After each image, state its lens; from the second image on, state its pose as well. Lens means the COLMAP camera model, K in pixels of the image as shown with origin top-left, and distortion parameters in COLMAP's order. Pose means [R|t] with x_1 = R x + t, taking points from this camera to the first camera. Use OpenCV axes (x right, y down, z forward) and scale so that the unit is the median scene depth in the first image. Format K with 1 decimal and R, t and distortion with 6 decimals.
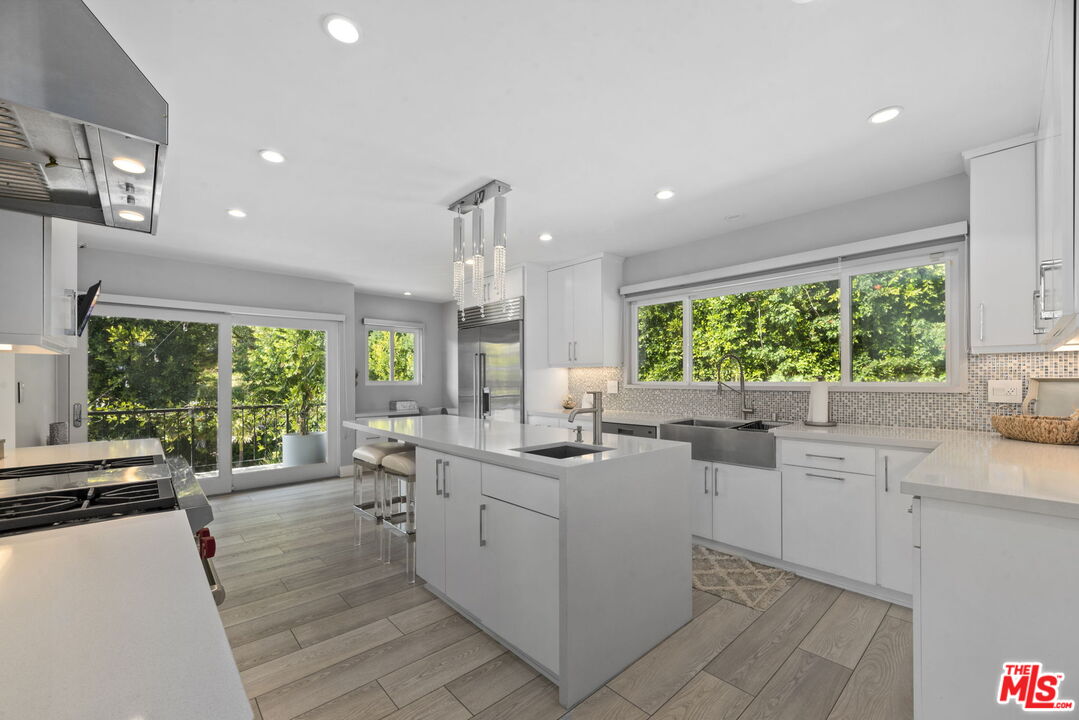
lens RADIAL K [[438.0, 0, 538.5], [0, 438.0, 377.0], [0, 0, 1]] dist [-0.002703, -0.000252]
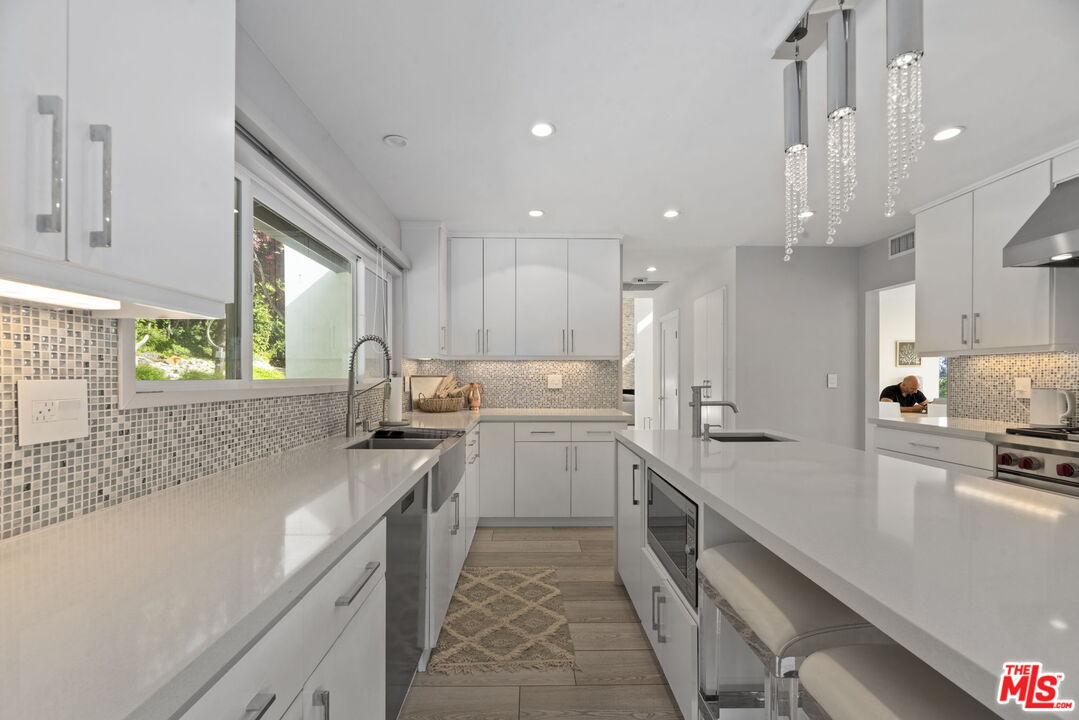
lens RADIAL K [[438.0, 0, 538.5], [0, 438.0, 377.0], [0, 0, 1]] dist [-0.002703, -0.000252]
pose [[-0.752913, 0.002161, 0.658116, -0.135236], [-0.000475, 0.999993, -0.003828, 0.008484], [-0.658120, -0.003194, -0.752907, 1.034968]]
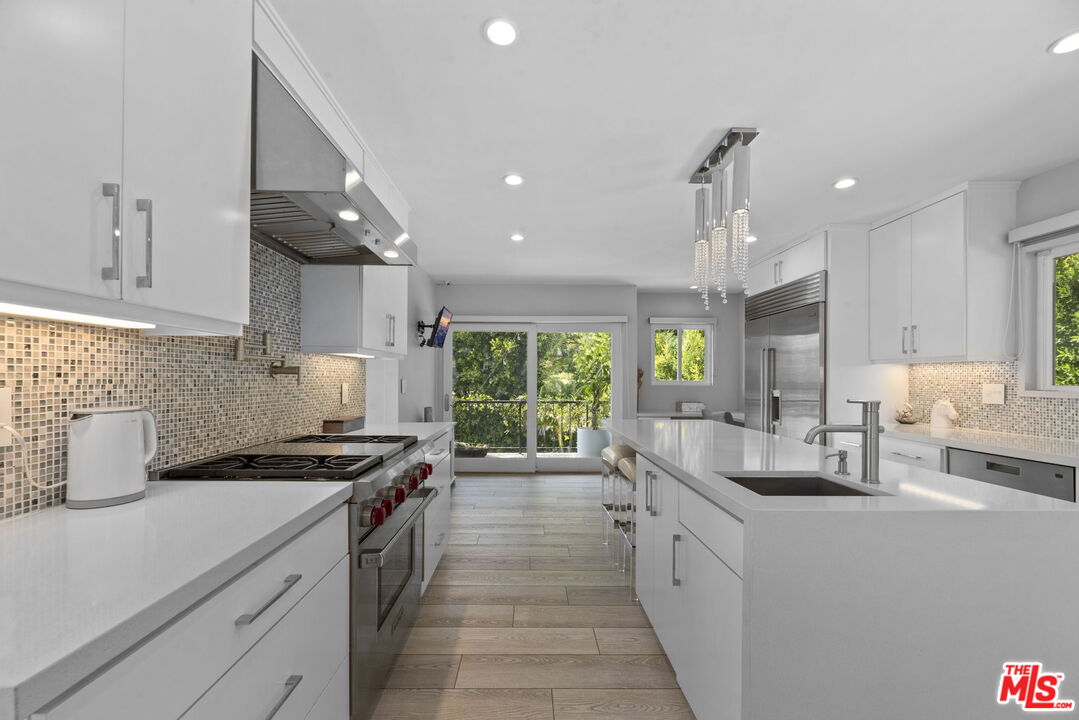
lens RADIAL K [[441.3, 0, 533.3], [0, 441.3, 377.3], [0, 0, 1]] dist [-0.002014, 0.000012]
pose [[0.746475, 0.004559, -0.665398, 0.100402], [-0.003946, 0.999989, 0.002425, 0.000255], [0.665402, 0.000815, 0.746485, 0.100253]]
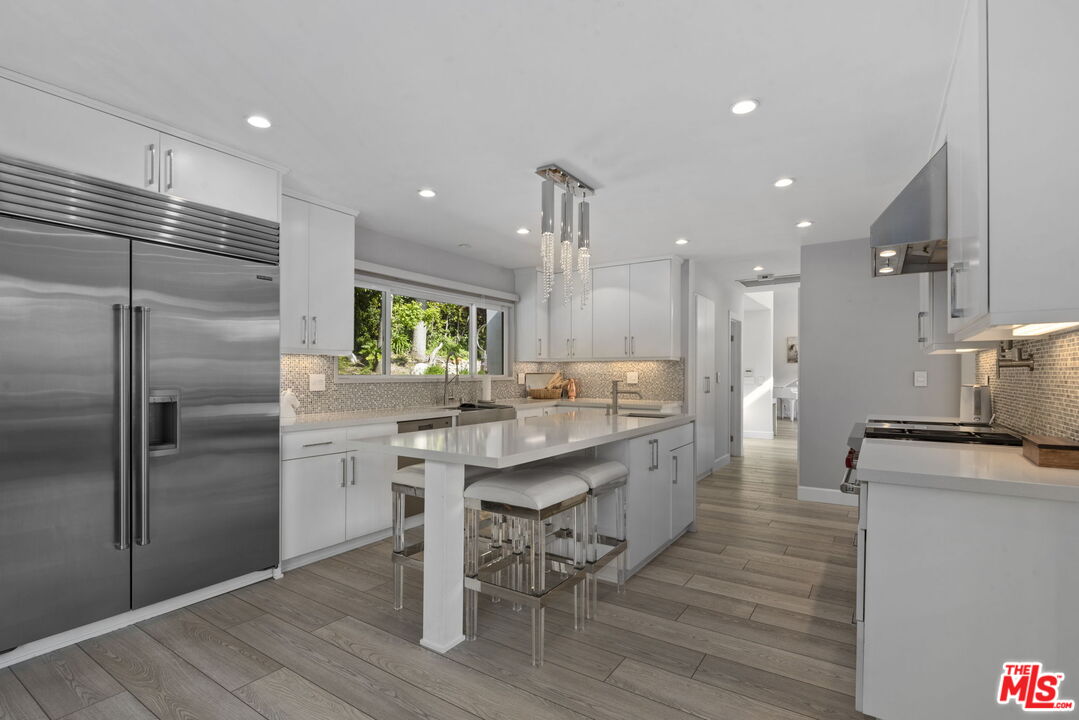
lens RADIAL K [[509.9, 0, 534.5], [0, 509.9, 374.7], [0, 0, 1]] dist [0.000569, 0.000024]
pose [[-0.233309, -0.000462, 0.972402, -0.787757], [-0.005215, 0.999986, -0.000776, 0.008470], [-0.972389, -0.005252, -0.233308, 0.867642]]
